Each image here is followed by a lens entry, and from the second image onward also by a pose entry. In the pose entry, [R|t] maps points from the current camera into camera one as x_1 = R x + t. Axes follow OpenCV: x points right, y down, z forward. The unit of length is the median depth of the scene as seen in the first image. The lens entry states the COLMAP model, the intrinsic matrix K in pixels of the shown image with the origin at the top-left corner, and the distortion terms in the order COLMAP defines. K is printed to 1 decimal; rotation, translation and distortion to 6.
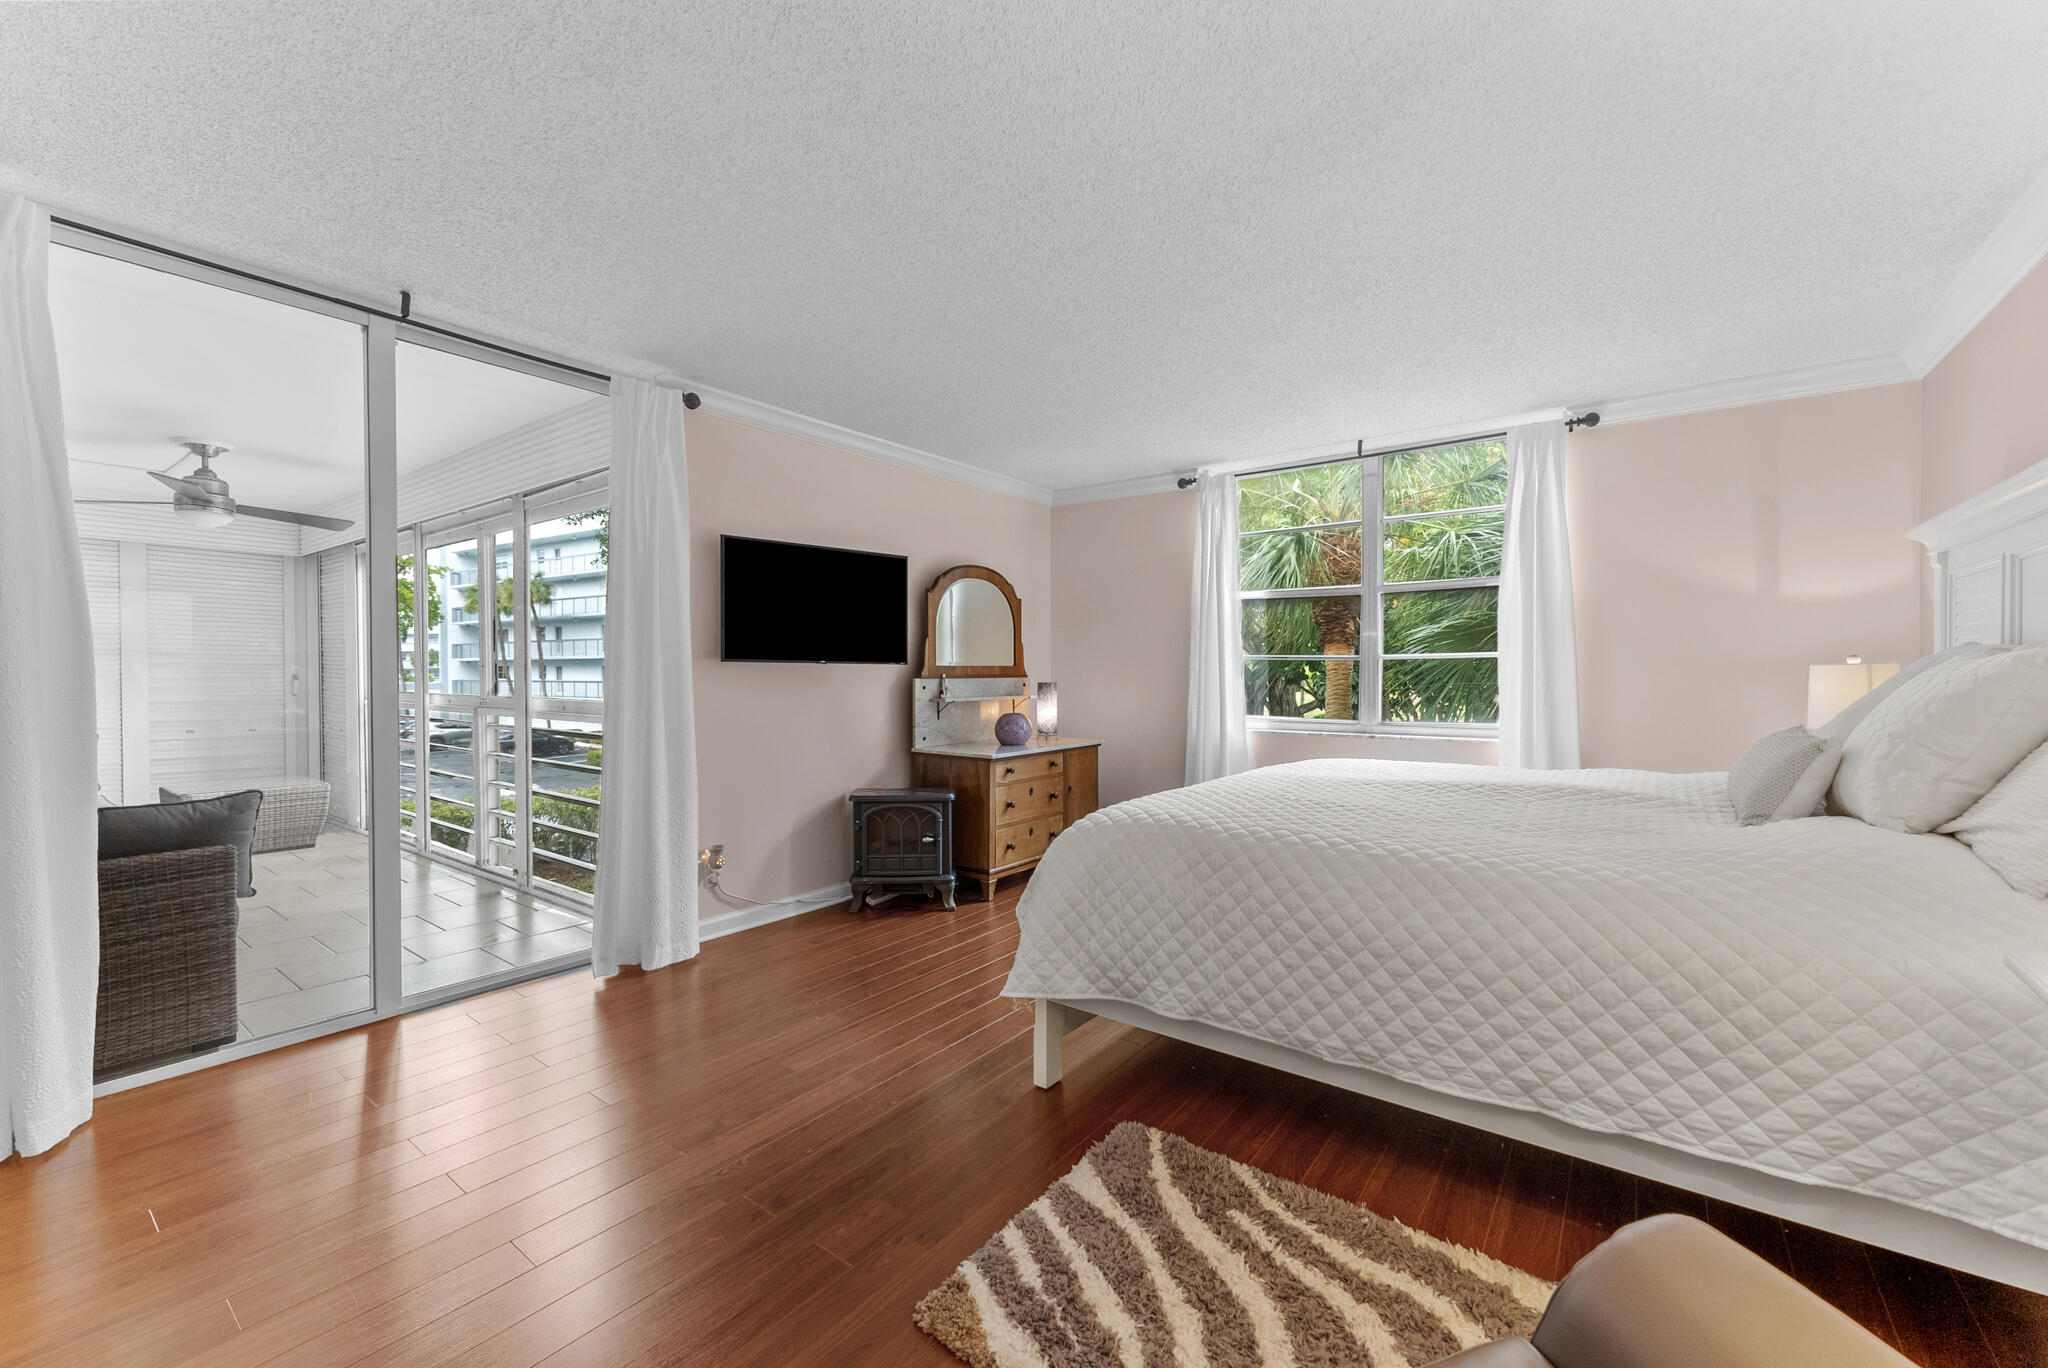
lens RADIAL K [[817.3, 0, 1037.8], [0, 817.3, 682.7], [0, 0, 1]] dist [0.007041, -0.000600]
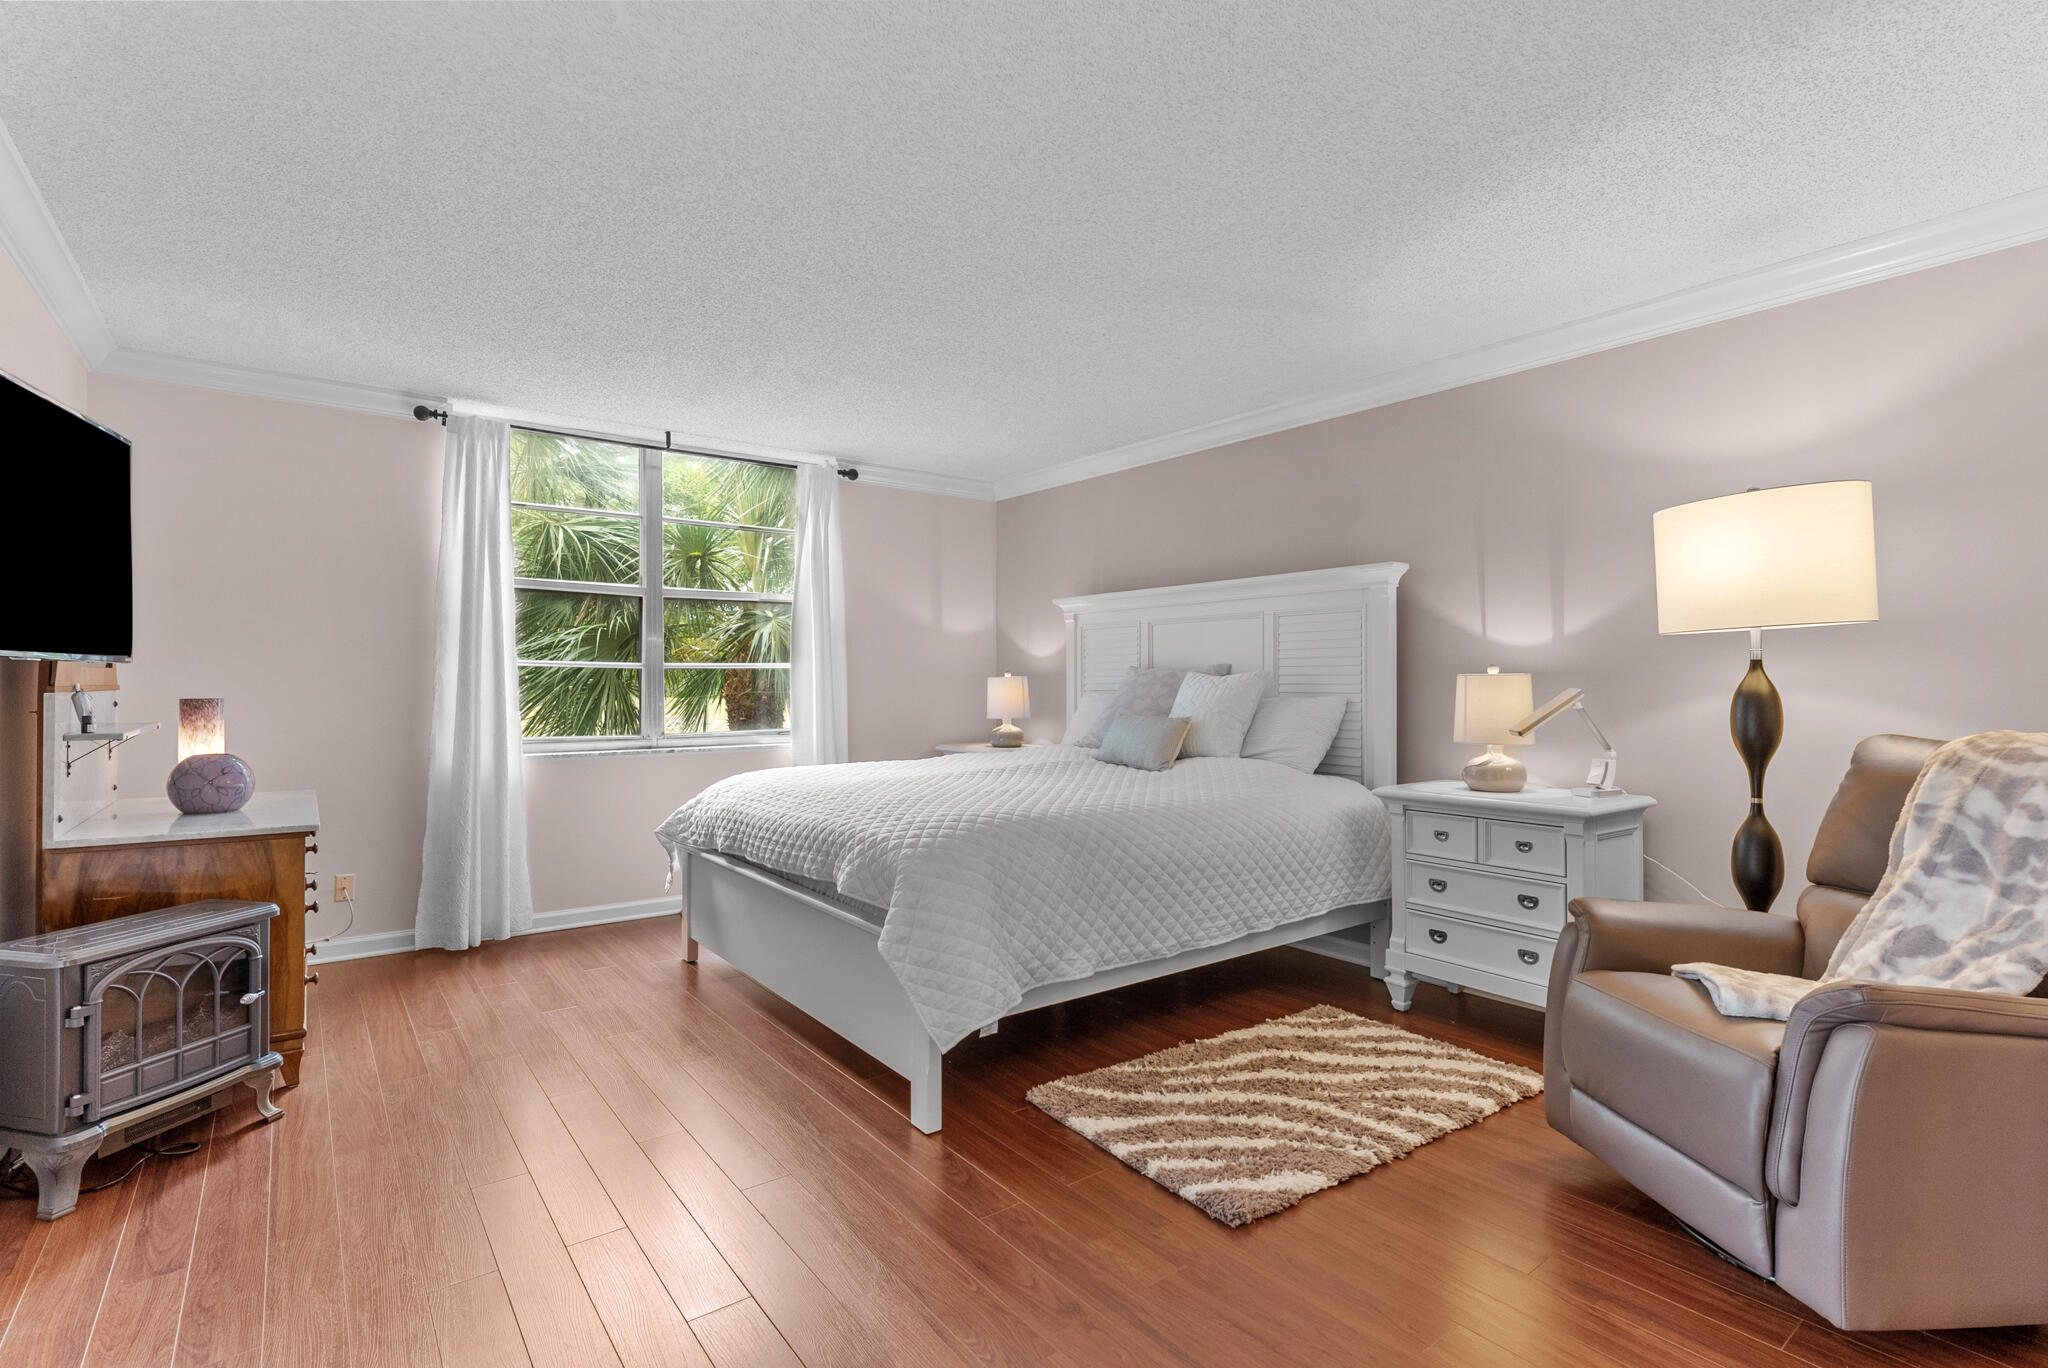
lens RADIAL K [[959.0, 0, 1045.8], [0, 959.0, 685.6], [0, 0, 1]] dist [-0.002628, -0.000043]
pose [[0.276272, -0.002542, 0.961076, -1.339946], [0.008426, 0.999964, 0.000223, -0.015900], [-0.961043, 0.008036, 0.276283, 0.748686]]
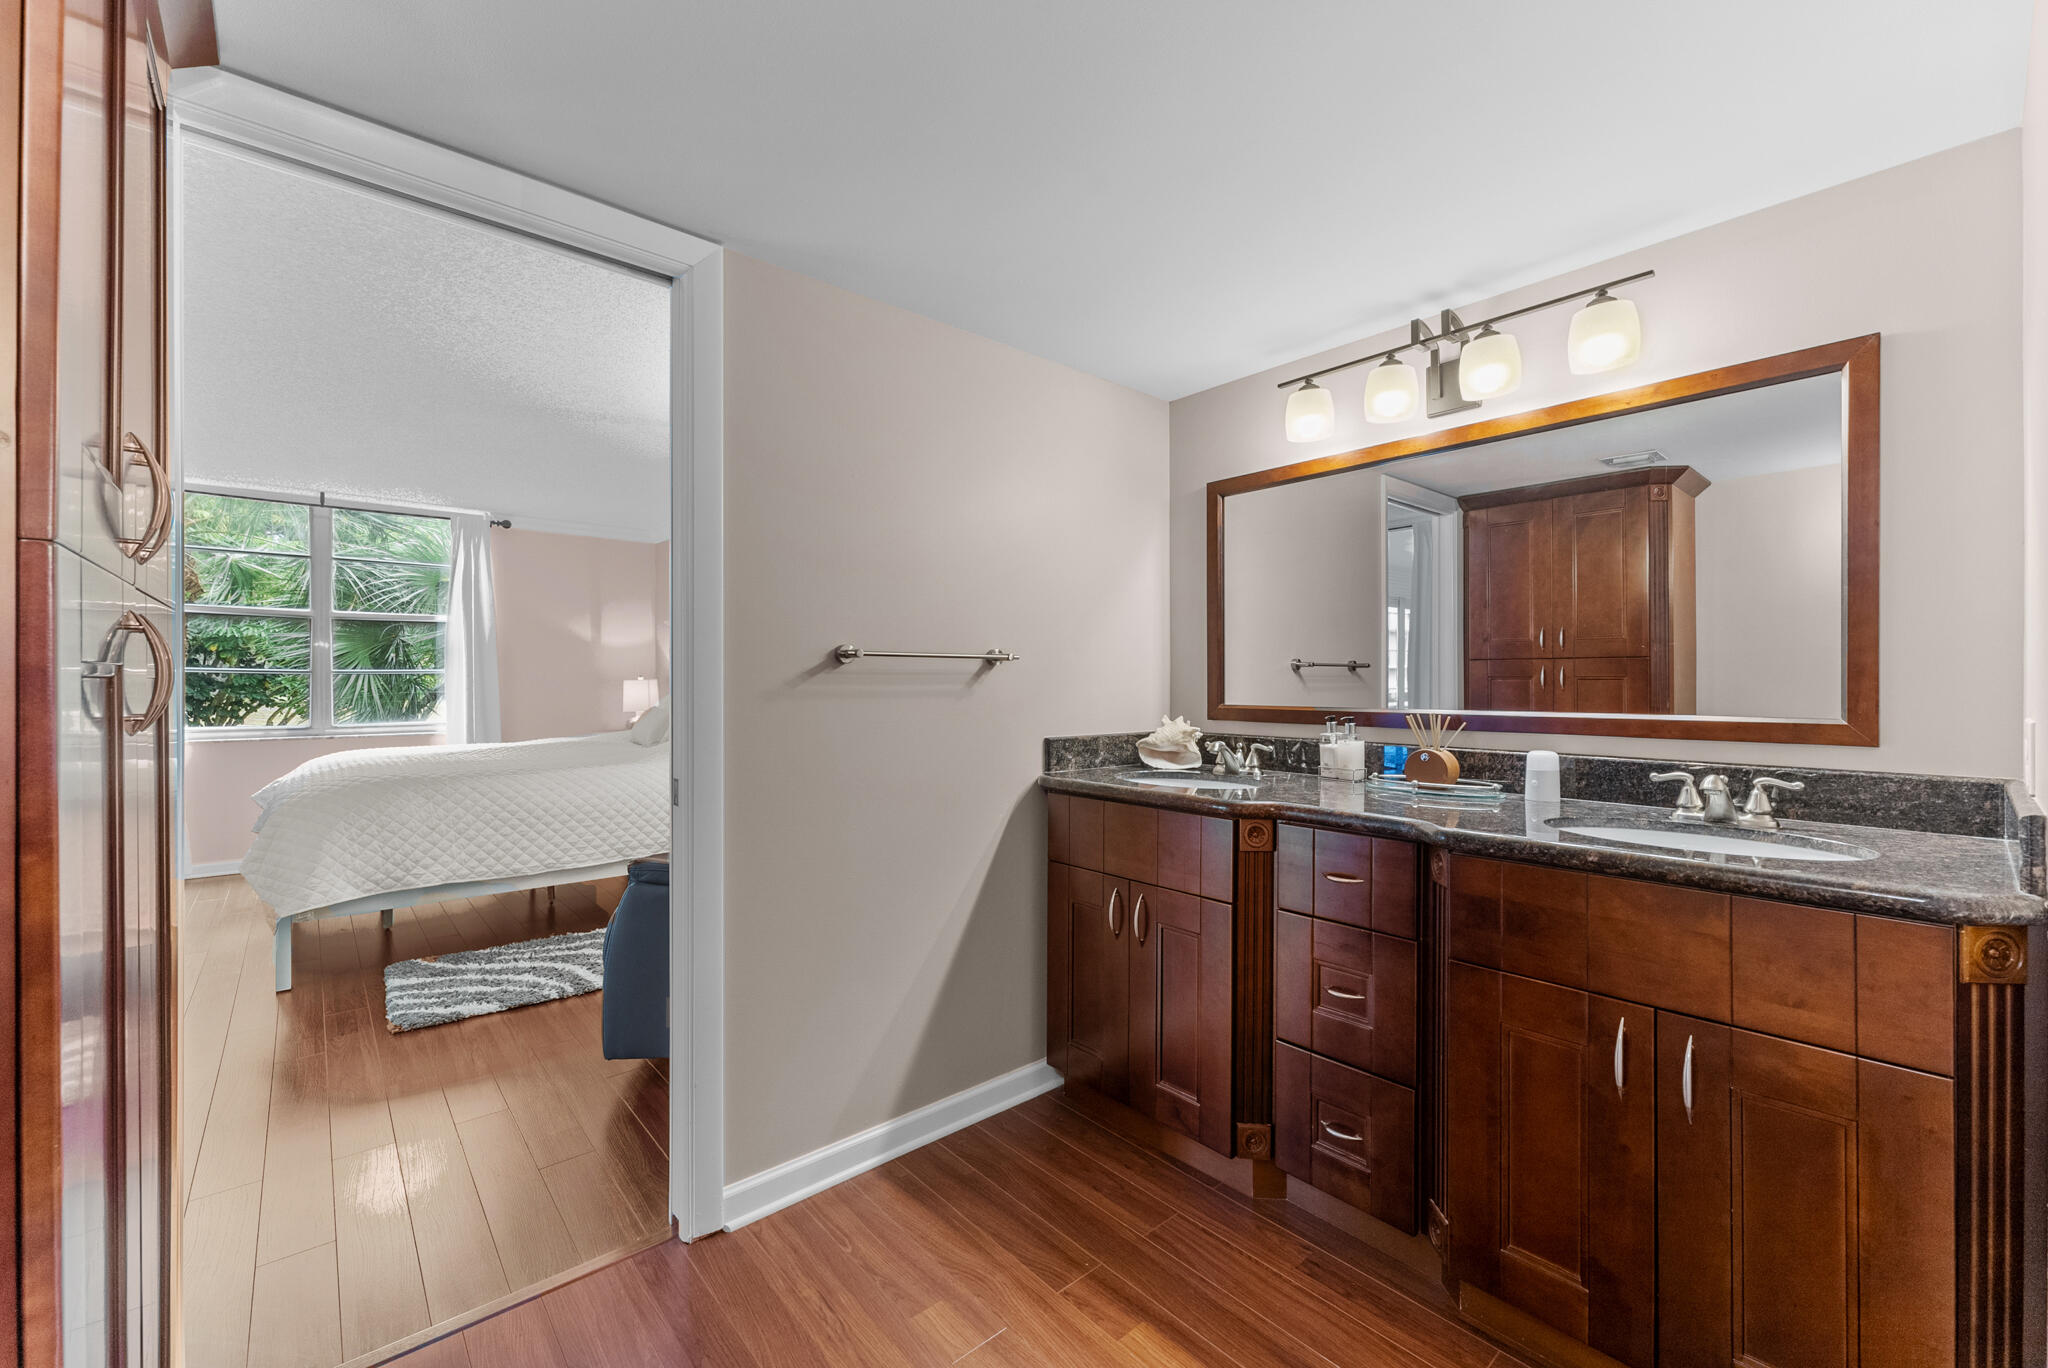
lens RADIAL K [[817.3, 0, 1035.0], [0, 817.3, 689.6], [0, 0, 1]] dist [0.007041, -0.000600]
pose [[0.215761, -0.005817, 0.976429, -1.411228], [0.012326, 0.999919, 0.003234, 0.004850], [-0.976368, 0.011338, 0.215815, -0.708788]]
